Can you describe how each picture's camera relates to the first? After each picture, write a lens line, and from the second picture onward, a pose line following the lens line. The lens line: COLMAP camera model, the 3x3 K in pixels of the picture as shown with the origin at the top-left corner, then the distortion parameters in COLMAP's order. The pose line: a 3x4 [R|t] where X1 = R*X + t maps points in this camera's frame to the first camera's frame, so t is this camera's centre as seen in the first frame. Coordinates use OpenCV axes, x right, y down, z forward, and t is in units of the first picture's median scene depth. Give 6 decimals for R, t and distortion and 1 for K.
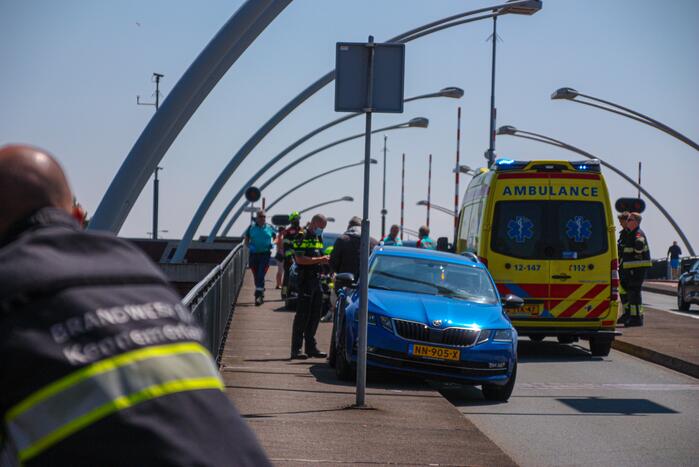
lens RADIAL K [[897.1, 0, 349.5], [0, 897.1, 233.5], [0, 0, 1]] dist [-0.007498, 0.274085]
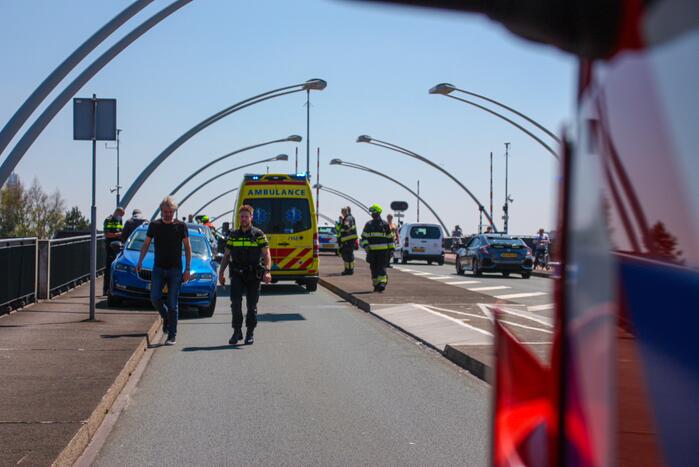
lens RADIAL K [[552.4, 0, 349.5], [0, 552.4, 233.5], [0, 0, 1]] dist [-0.005457, -0.001709]
pose [[0.998018, -0.015272, 0.061043, 0.295267], [0.015022, 0.999877, 0.004549, 0.025970], [-0.061105, -0.003623, 0.998125, -0.024153]]
